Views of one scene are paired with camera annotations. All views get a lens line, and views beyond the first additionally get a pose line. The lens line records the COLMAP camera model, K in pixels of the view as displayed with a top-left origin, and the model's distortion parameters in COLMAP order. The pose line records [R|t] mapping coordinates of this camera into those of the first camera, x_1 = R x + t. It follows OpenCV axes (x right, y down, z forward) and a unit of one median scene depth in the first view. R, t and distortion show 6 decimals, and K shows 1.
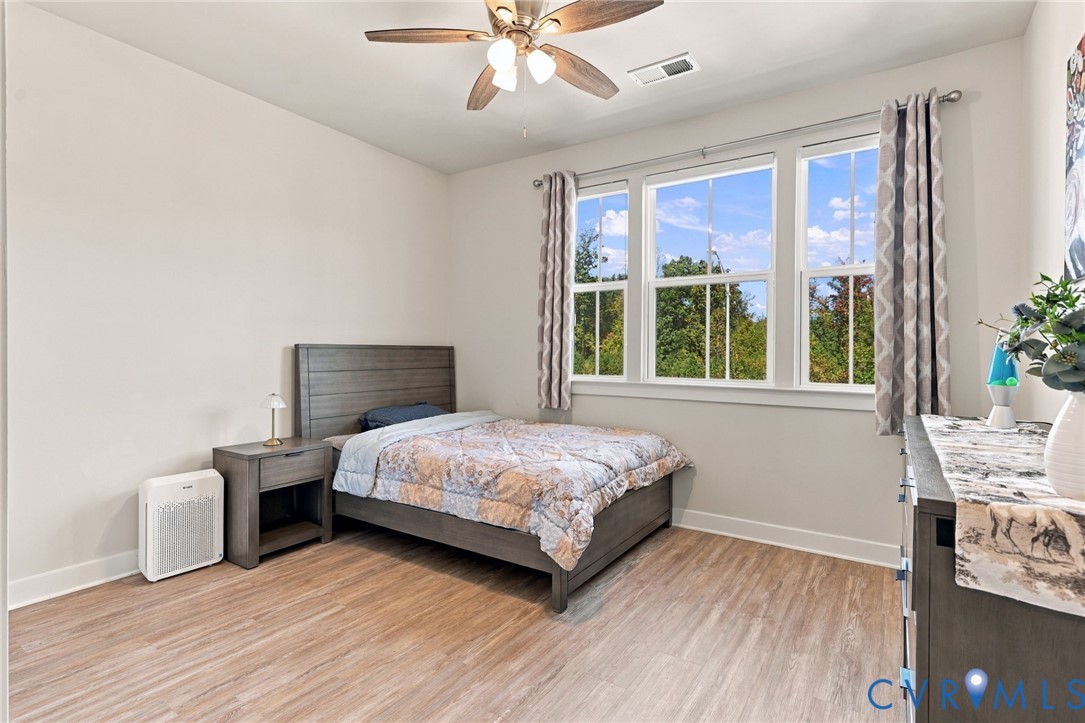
lens RADIAL K [[517.5, 0, 538.9], [0, 517.5, 359.0], [0, 0, 1]] dist [0.000311, 0.000179]
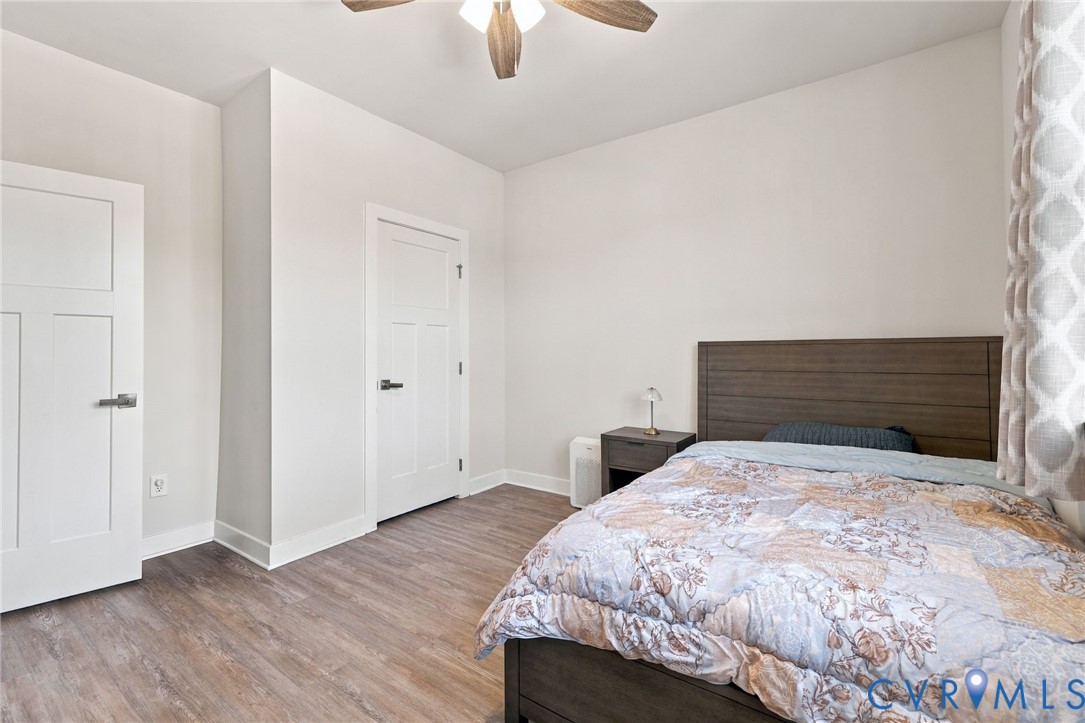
lens RADIAL K [[463.3, 0, 535.3], [0, 463.3, 350.6], [0, 0, 1]] dist [0.012697, -0.001497]
pose [[-0.021368, -0.003385, -0.999766, 0.597679], [-0.003744, 0.999988, -0.003306, -0.010831], [0.999765, 0.003672, -0.021380, 0.935852]]
